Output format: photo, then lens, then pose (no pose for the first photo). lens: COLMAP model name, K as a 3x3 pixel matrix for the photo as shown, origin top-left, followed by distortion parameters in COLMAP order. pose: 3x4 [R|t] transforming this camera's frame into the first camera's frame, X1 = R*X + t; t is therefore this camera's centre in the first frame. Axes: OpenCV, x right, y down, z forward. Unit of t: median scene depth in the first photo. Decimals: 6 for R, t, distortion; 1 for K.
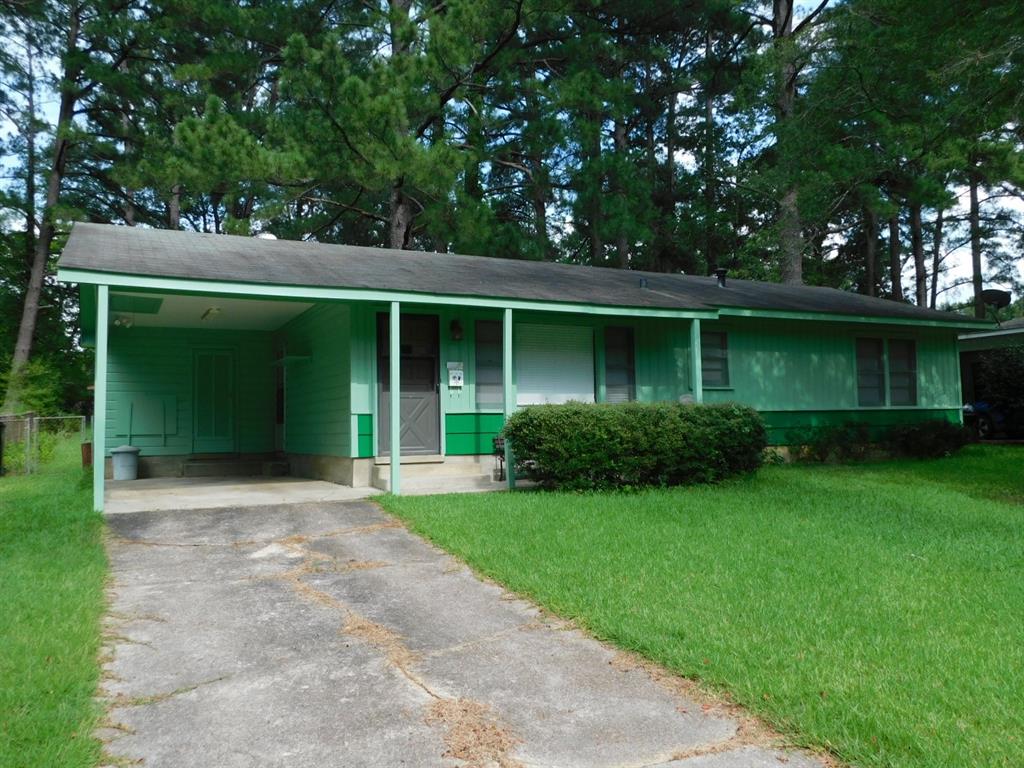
lens RADIAL K [[817.5, 0, 514.8], [0, 817.5, 390.4], [0, 0, 1]] dist [0.030736, 0.001139]
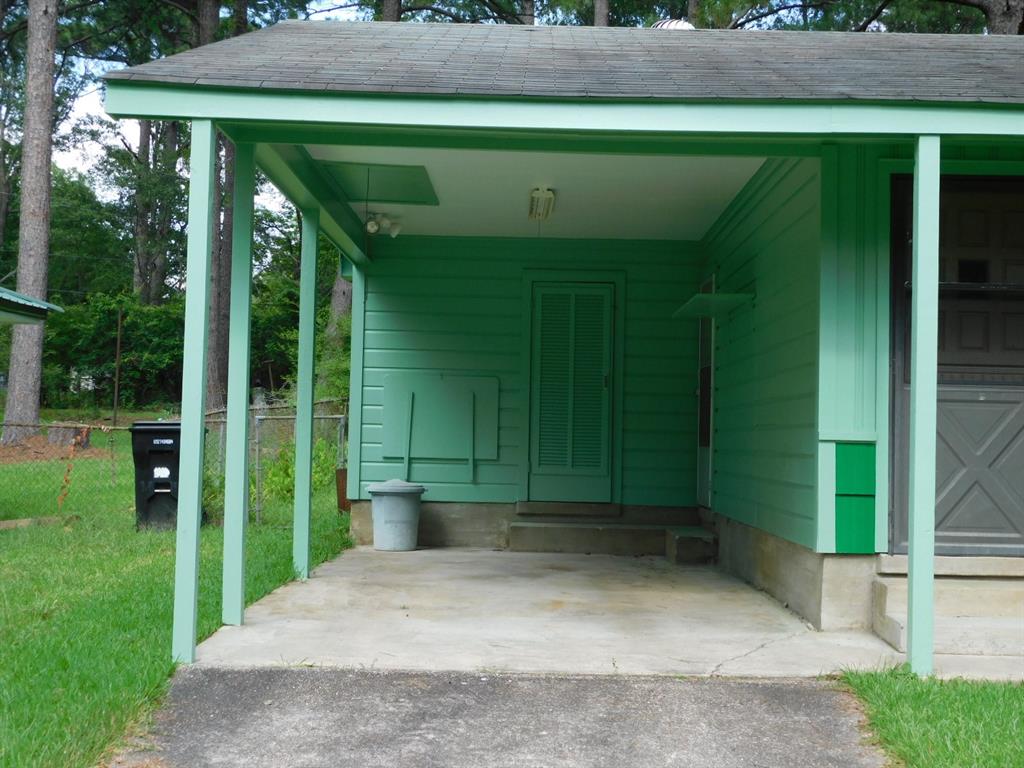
lens RADIAL K [[1528.0, 0, 513.8], [0, 1528.0, 374.7], [0, 0, 1]] dist [0.091335, 0.000000]
pose [[0.892527, 0.018914, -0.450597, -0.001727], [-0.016573, 0.999821, 0.009141, -0.005428], [0.450689, -0.000690, 0.892681, 0.245656]]
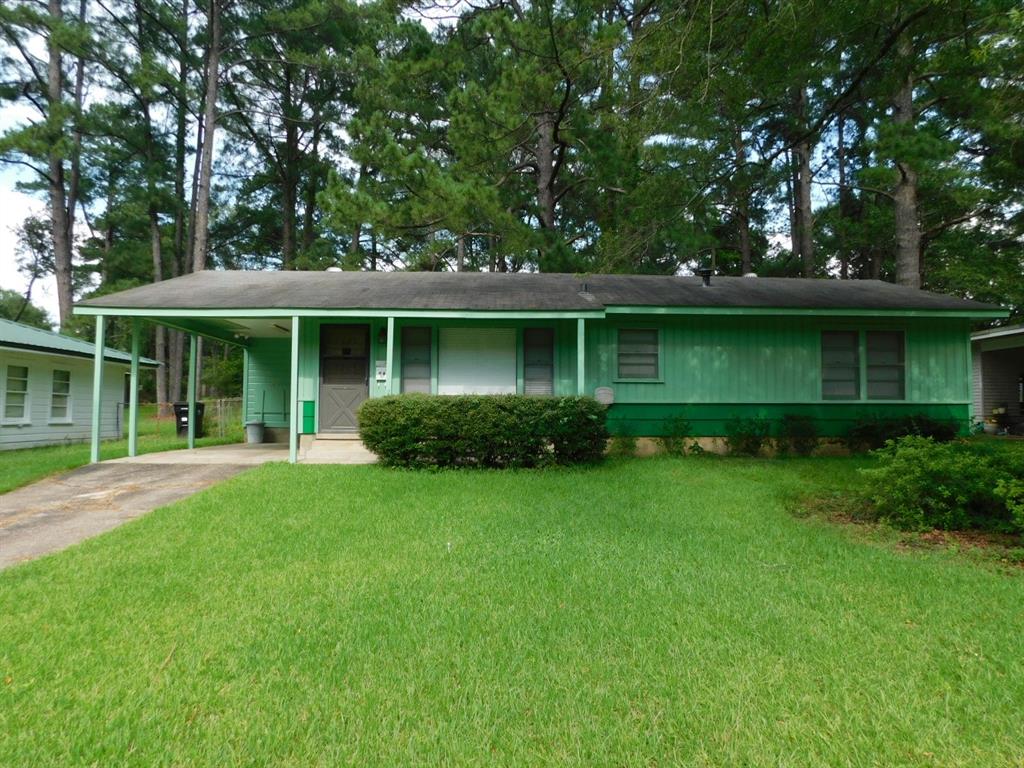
lens RADIAL K [[666.7, 0, 513.3], [0, 666.7, 383.7], [0, 0, 1]] dist [-0.027382, 0.001486]
pose [[0.906861, 0.002856, -0.421421, 0.492075], [-0.000488, 0.999983, 0.005726, -0.004509], [0.421430, -0.004987, 0.906847, 0.139449]]
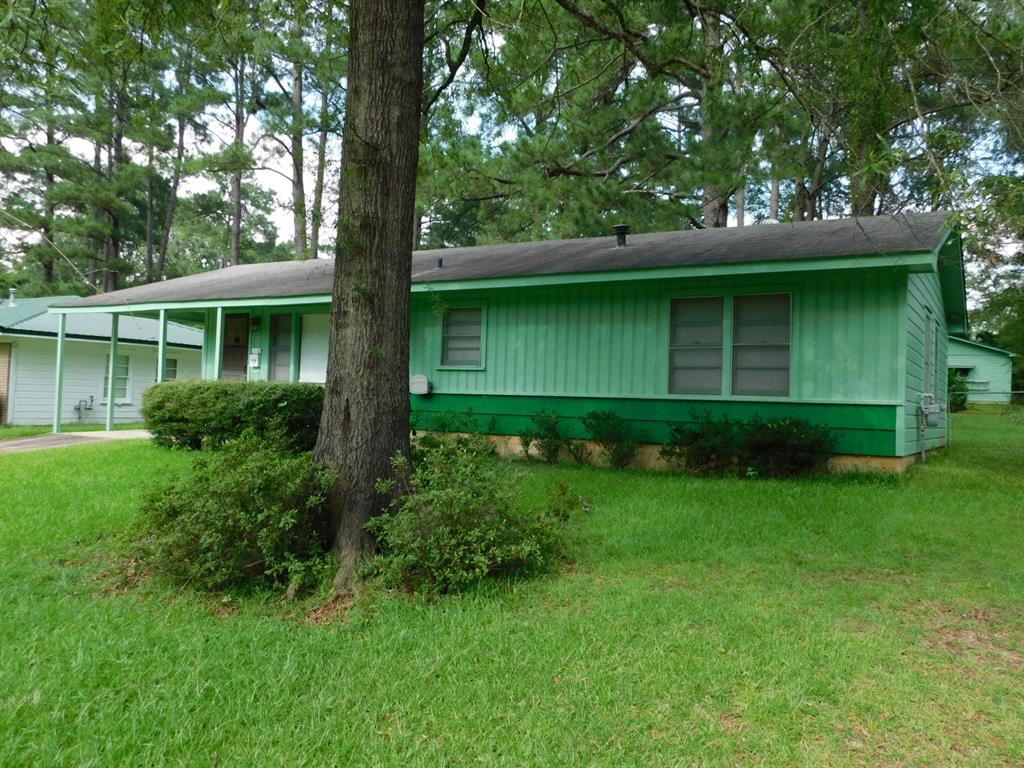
lens RADIAL K [[817.5, 0, 505.7], [0, 817.5, 383.2], [0, 0, 1]] dist [0.030736, 0.001139]
pose [[0.516485, 0.018015, -0.856107, 1.128418], [0.001548, 0.999757, 0.021972, -0.006468], [0.856295, -0.012673, 0.516332, 0.604846]]
